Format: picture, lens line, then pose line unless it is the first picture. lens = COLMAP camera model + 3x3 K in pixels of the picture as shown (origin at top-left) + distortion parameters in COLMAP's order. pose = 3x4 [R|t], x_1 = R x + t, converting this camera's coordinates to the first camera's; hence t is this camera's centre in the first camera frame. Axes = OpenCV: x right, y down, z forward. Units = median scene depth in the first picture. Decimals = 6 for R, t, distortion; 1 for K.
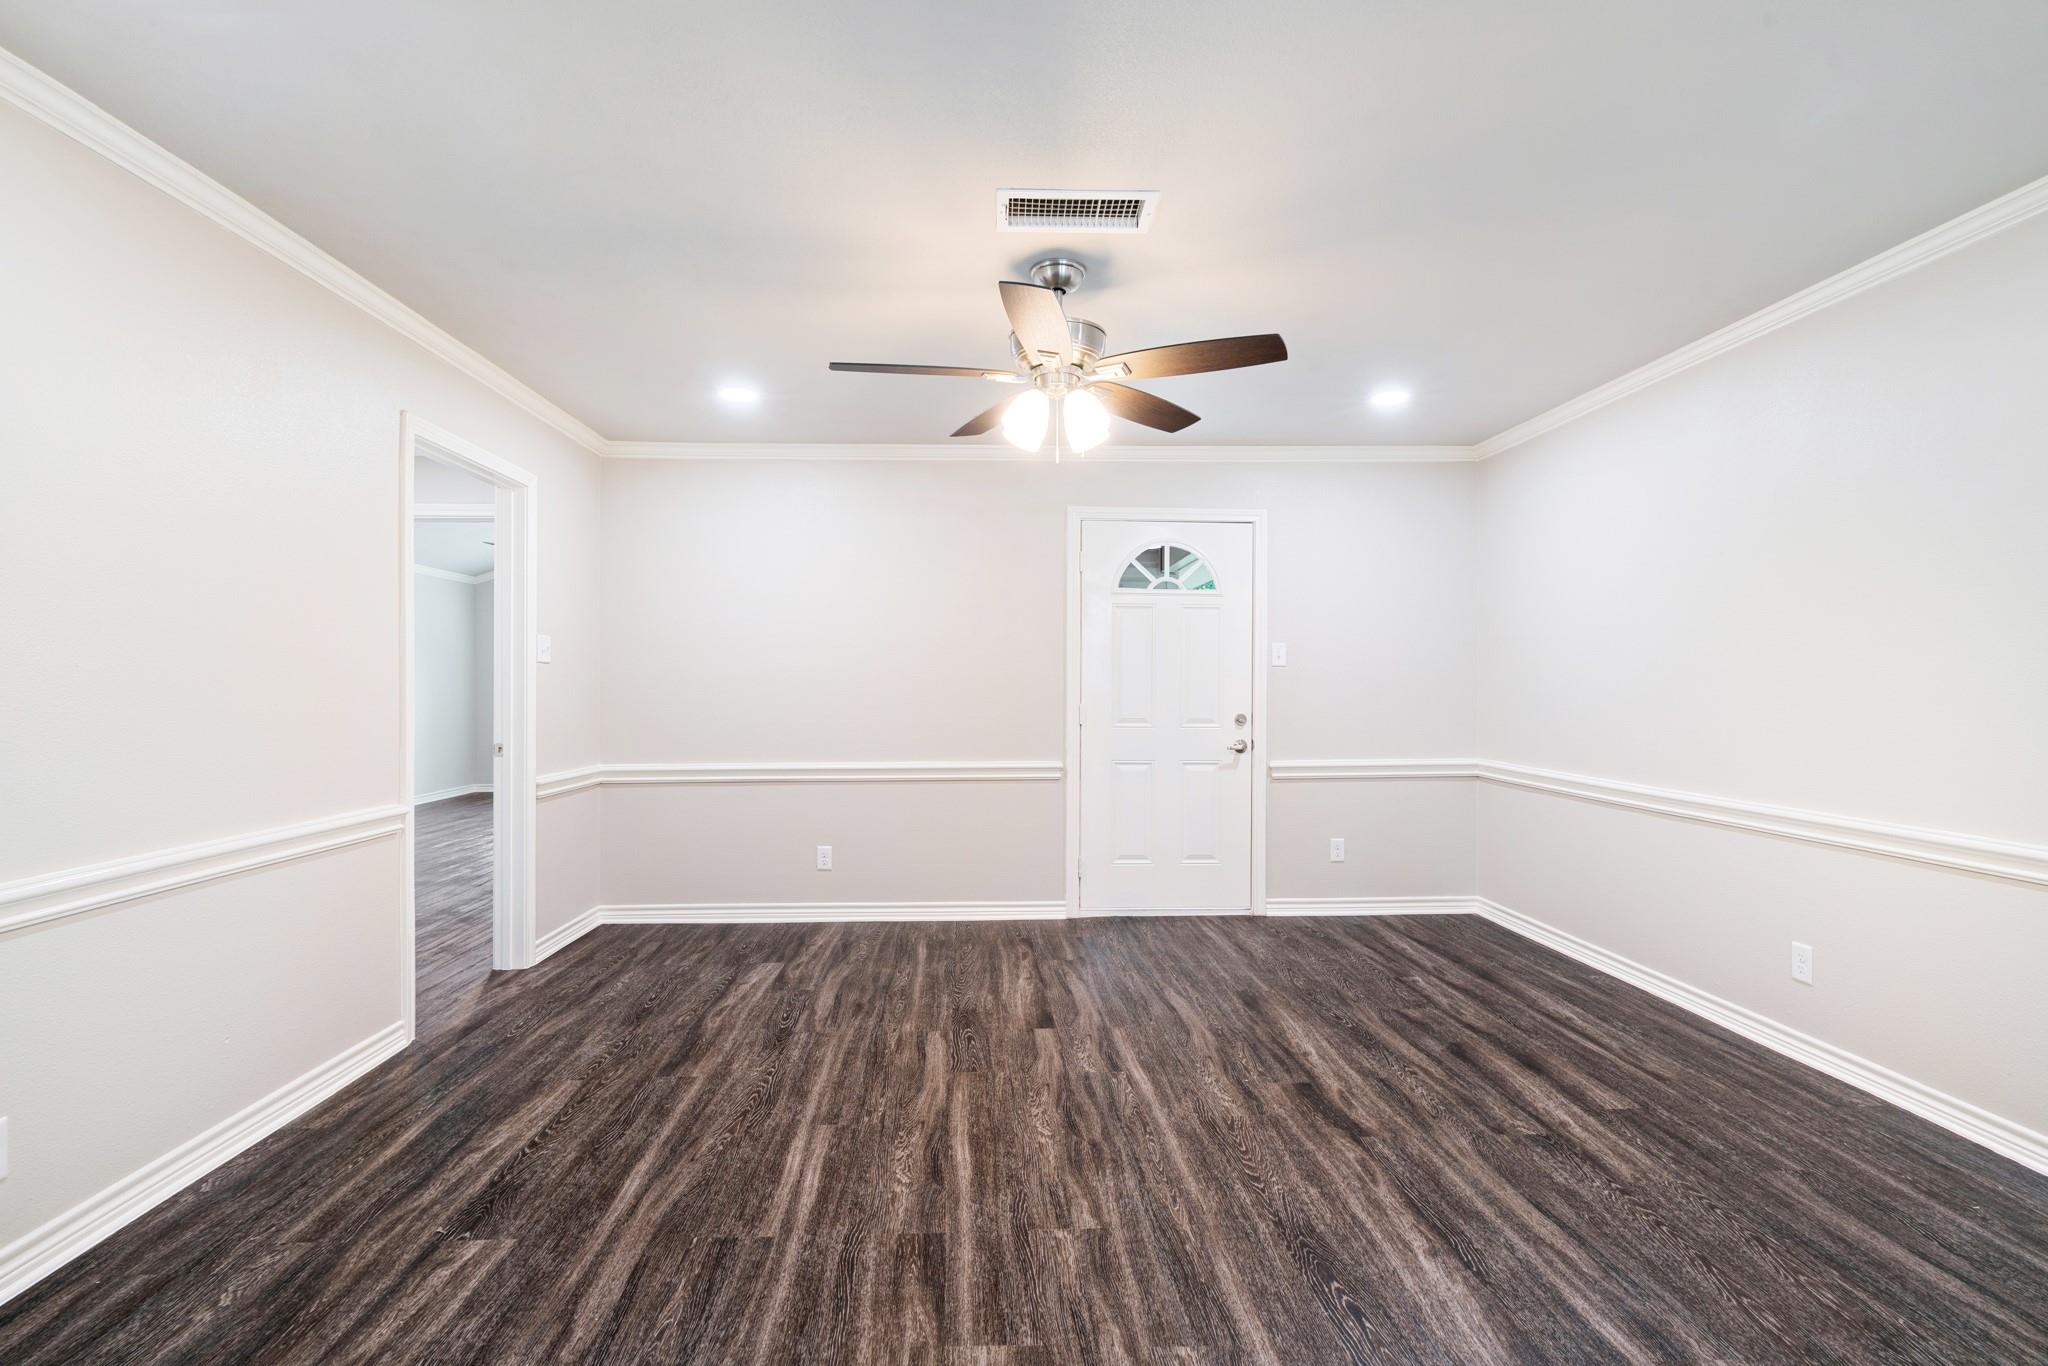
lens RADIAL K [[990.9, 0, 1044.6], [0, 990.9, 684.9], [0, 0, 1]] dist [-0.010501, 0.002448]
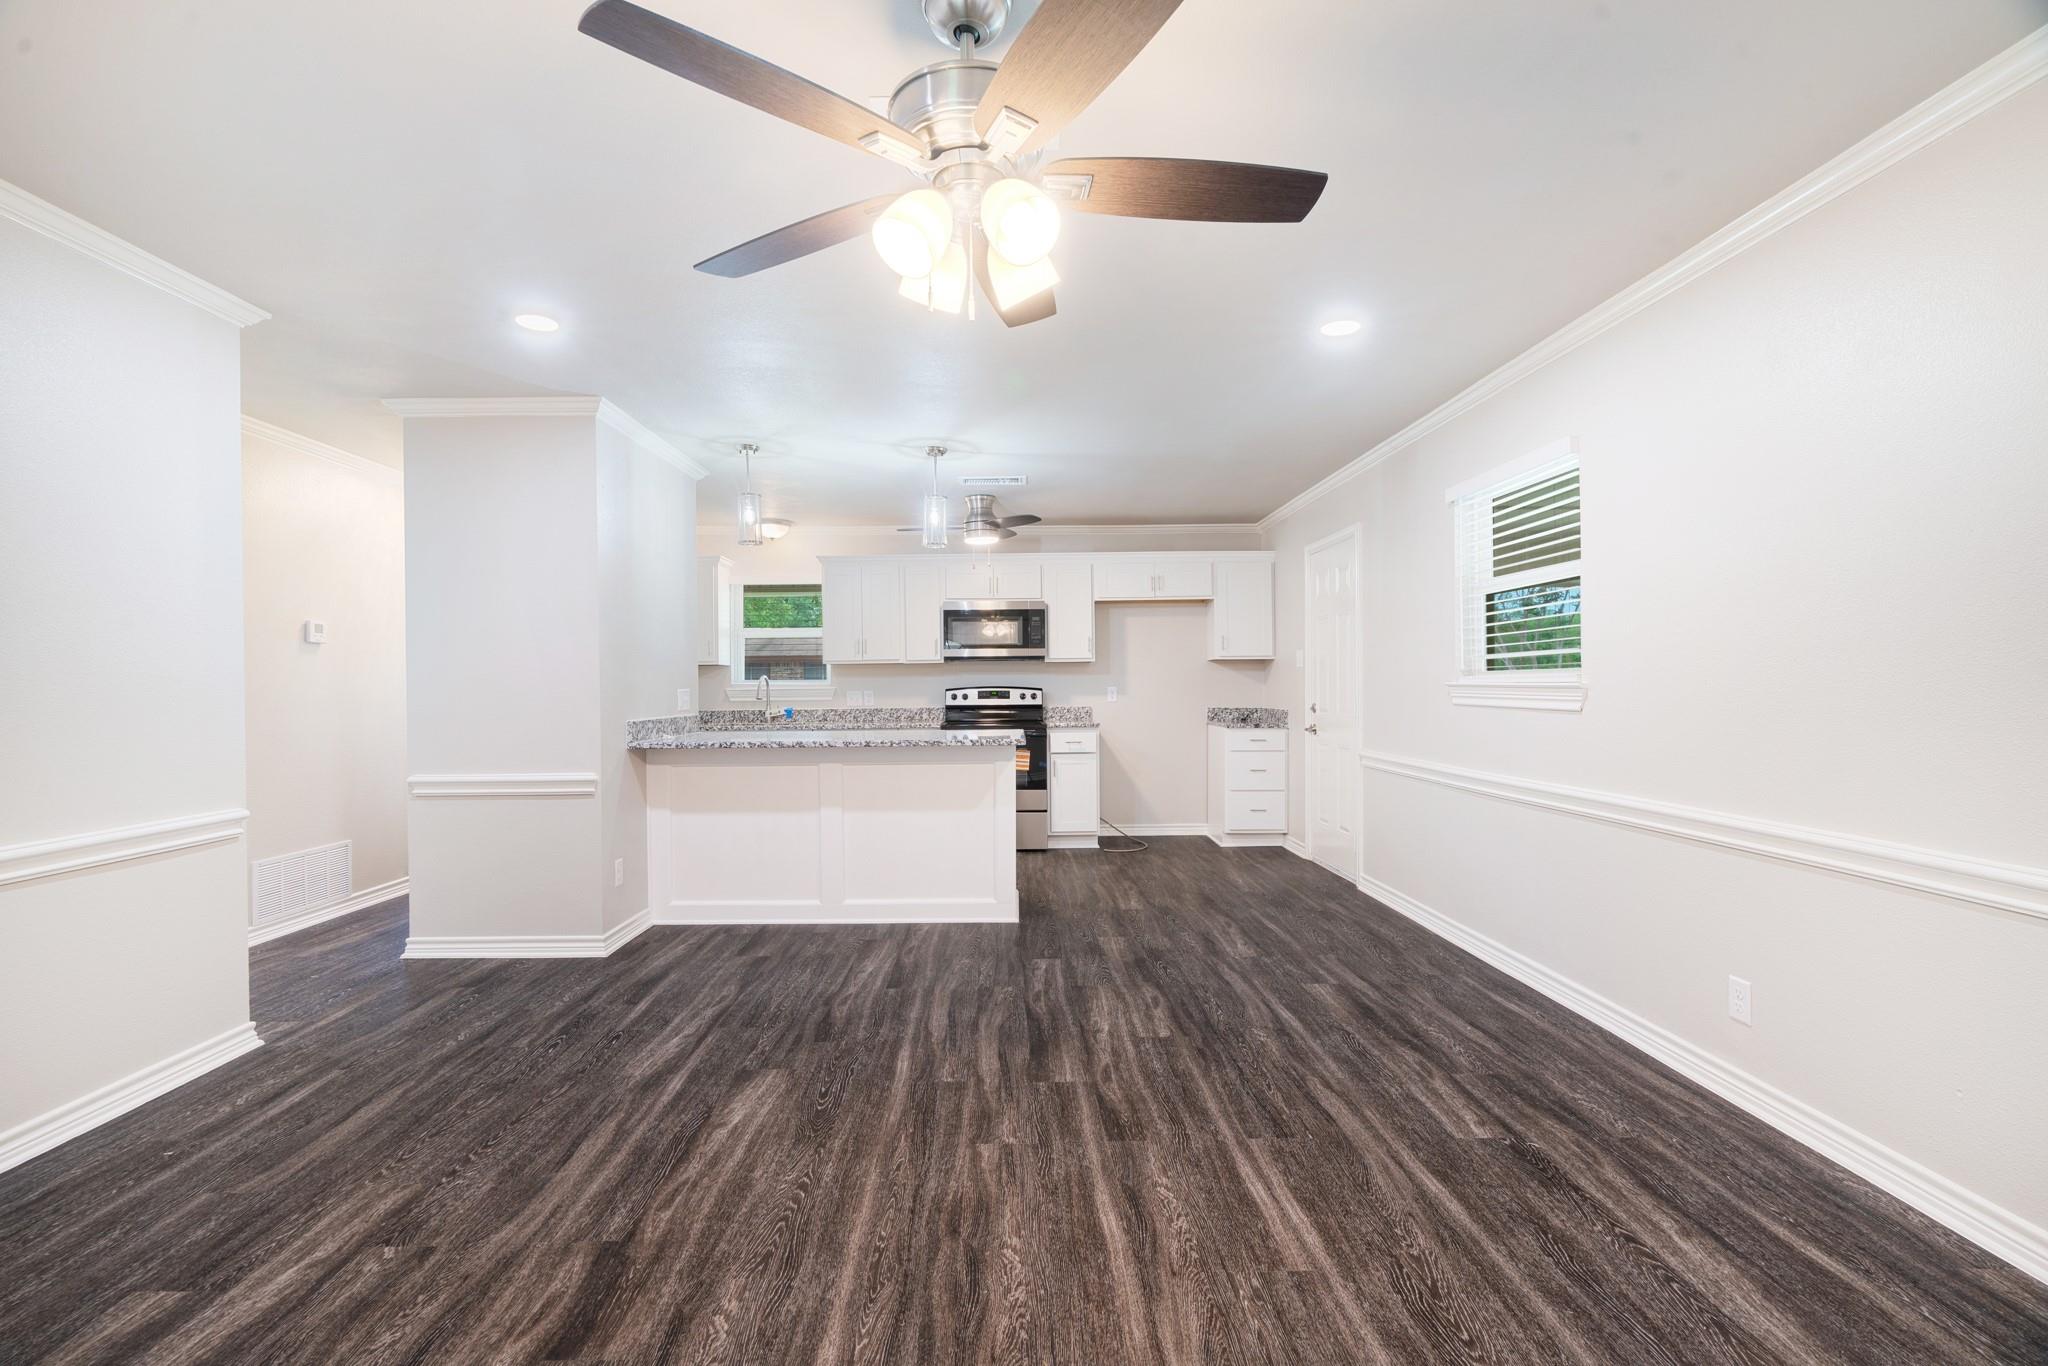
lens RADIAL K [[889.2, 0, 1018.0], [0, 889.2, 686.1], [0, 0, 1]] dist [0.000053, -0.000661]
pose [[-0.997930, -0.006380, 0.063990, -0.049643], [-0.006238, 0.999978, 0.002405, 0.003031], [-0.064004, 0.002001, -0.997948, 1.781747]]
